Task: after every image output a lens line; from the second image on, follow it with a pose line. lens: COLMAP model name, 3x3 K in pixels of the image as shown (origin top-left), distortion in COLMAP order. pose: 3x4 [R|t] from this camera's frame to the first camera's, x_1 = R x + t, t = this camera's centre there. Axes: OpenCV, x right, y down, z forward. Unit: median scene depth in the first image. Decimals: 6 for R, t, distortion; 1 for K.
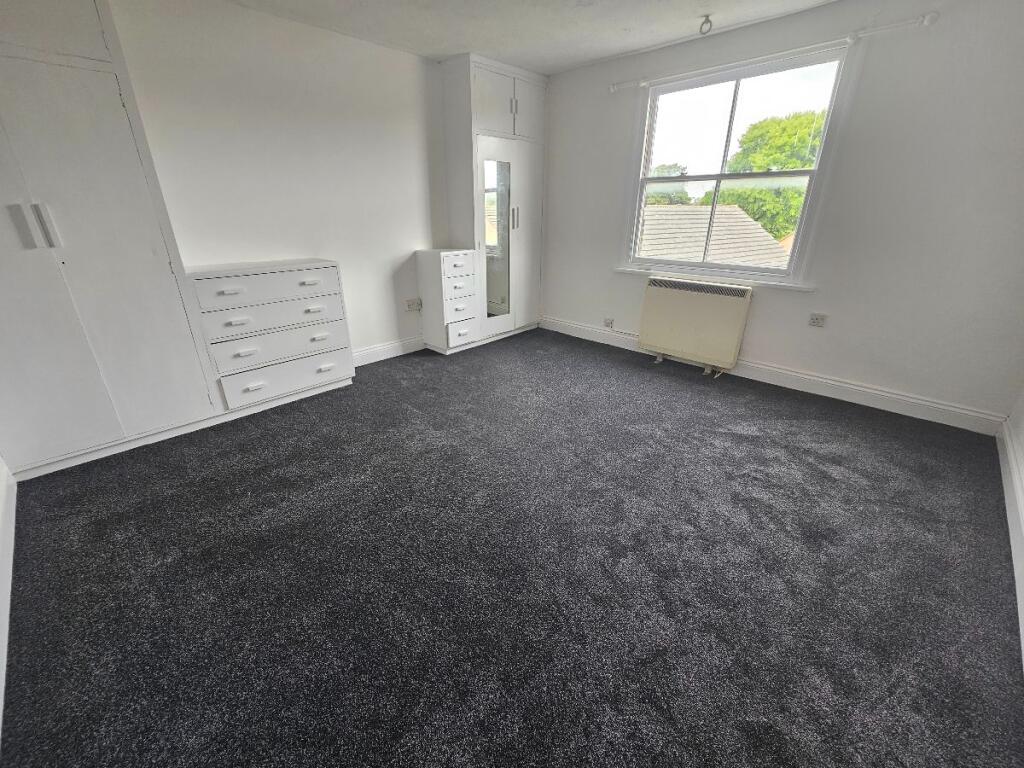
lens RADIAL K [[418.3, 0, 505.7], [0, 418.3, 382.5], [0, 0, 1]] dist [-0.000186, -0.000476]
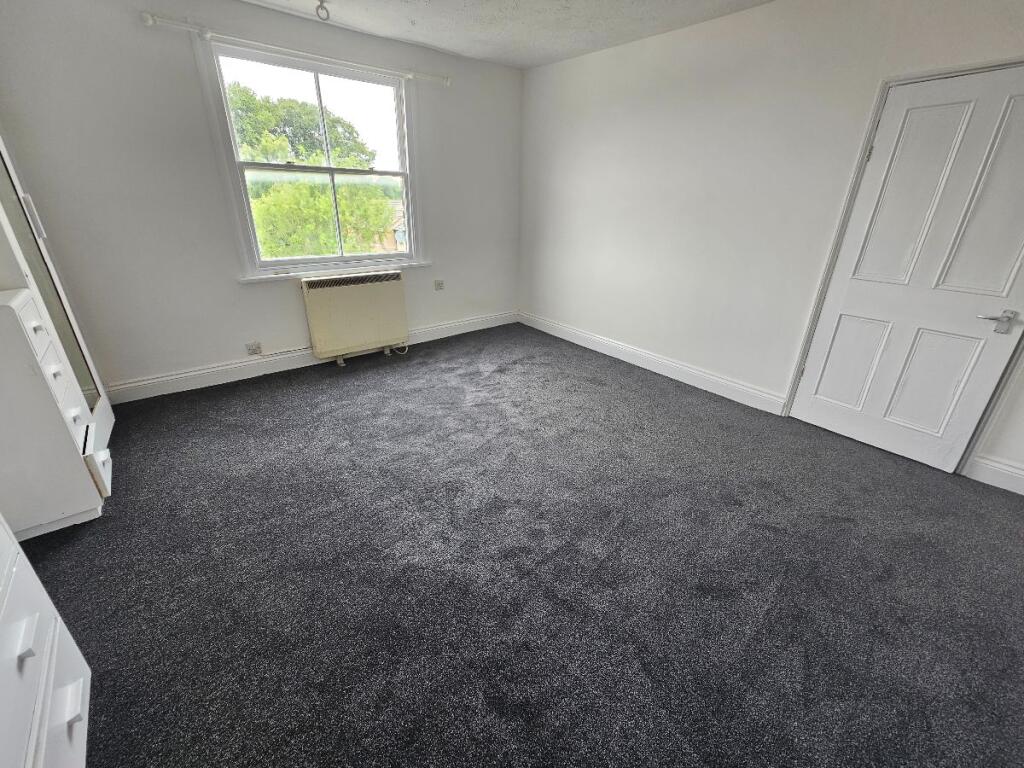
lens RADIAL K [[418.3, 0, 508.3], [0, 418.3, 384.8], [0, 0, 1]] dist [-0.000186, -0.000476]
pose [[0.104429, -0.393362, 0.913434, -0.585710], [0.369131, 0.868179, 0.331673, -0.225123], [-0.923492, 0.302540, 0.235865, 0.537383]]
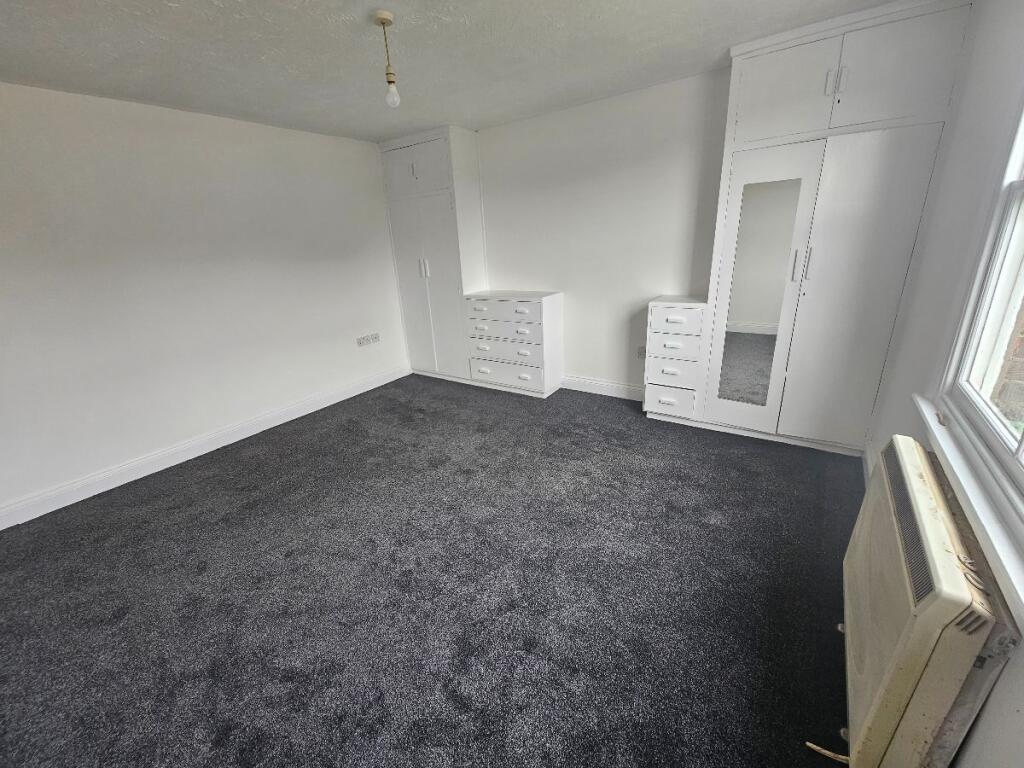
lens RADIAL K [[418.3, 0, 509.6], [0, 418.3, 380.7], [0, 0, 1]] dist [-0.000186, -0.000476]
pose [[0.150104, 0.315547, -0.936963, 0.762236], [-0.321930, 0.911651, 0.255448, -0.334846], [0.934789, 0.263293, 0.238426, 0.649831]]
